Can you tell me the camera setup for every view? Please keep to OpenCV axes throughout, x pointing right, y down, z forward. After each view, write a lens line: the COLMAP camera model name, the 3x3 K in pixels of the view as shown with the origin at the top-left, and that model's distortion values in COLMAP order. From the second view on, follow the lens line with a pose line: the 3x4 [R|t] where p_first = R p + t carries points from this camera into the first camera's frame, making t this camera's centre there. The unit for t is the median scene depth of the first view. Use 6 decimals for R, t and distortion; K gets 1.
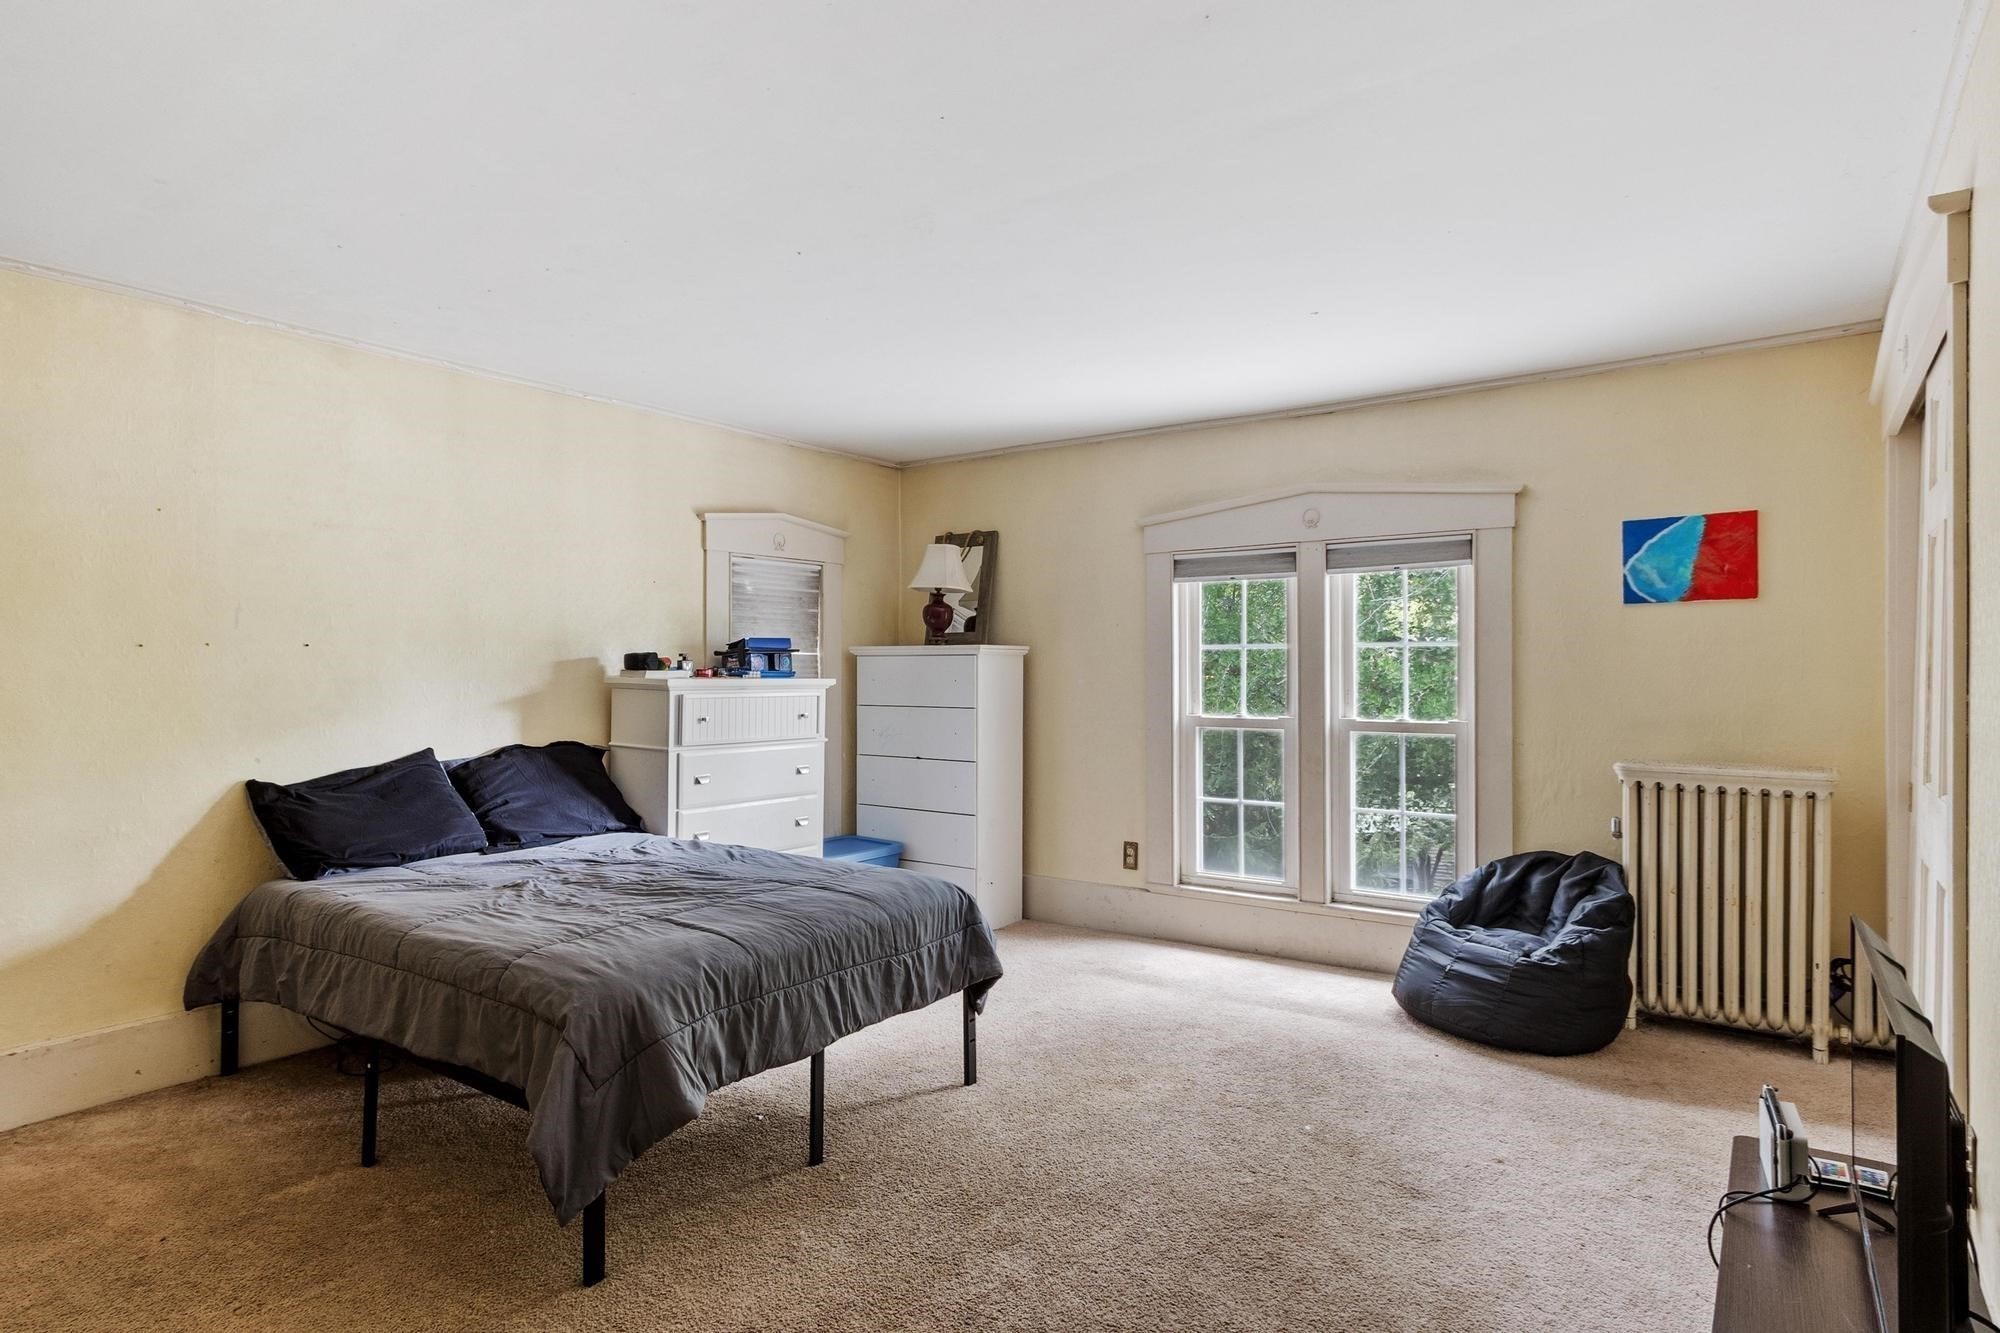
lens RADIAL K [[1095.9, 0, 1000.0], [0, 1095.9, 666.5], [0, 0, 1]] dist [0.002601, 0.000914]
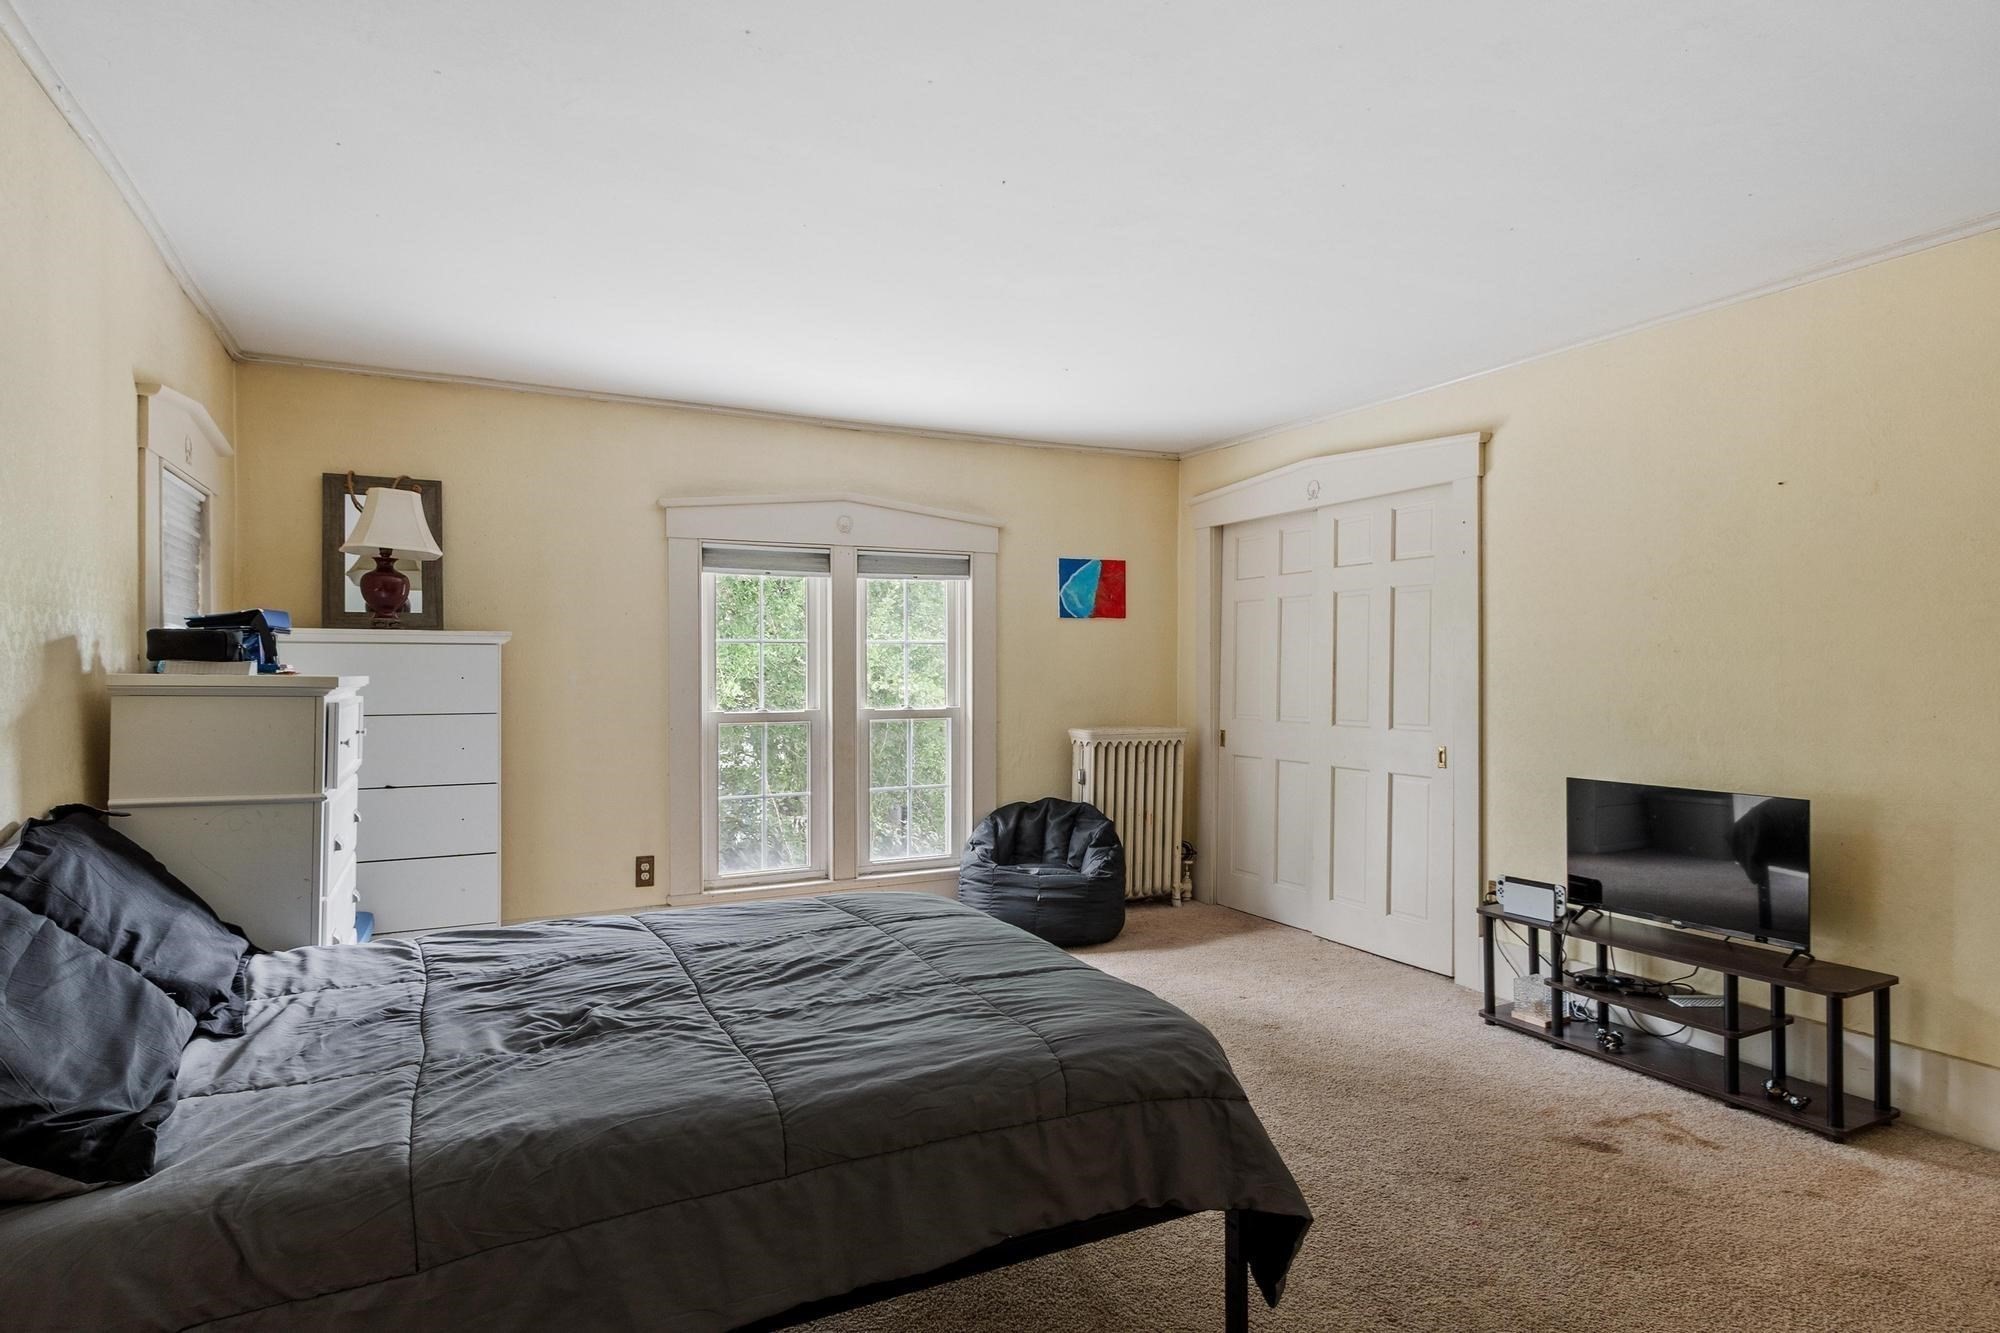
lens RADIAL K [[1056.4, 0, 1000.0], [0, 1056.4, 666.5], [0, 0, 1]] dist [-0.002310, -0.000154]
pose [[0.470336, 0.004069, 0.882478, -0.641543], [-0.000031, 0.999989, -0.004594, 0.011248], [-0.882488, 0.002133, 0.470331, 0.425303]]
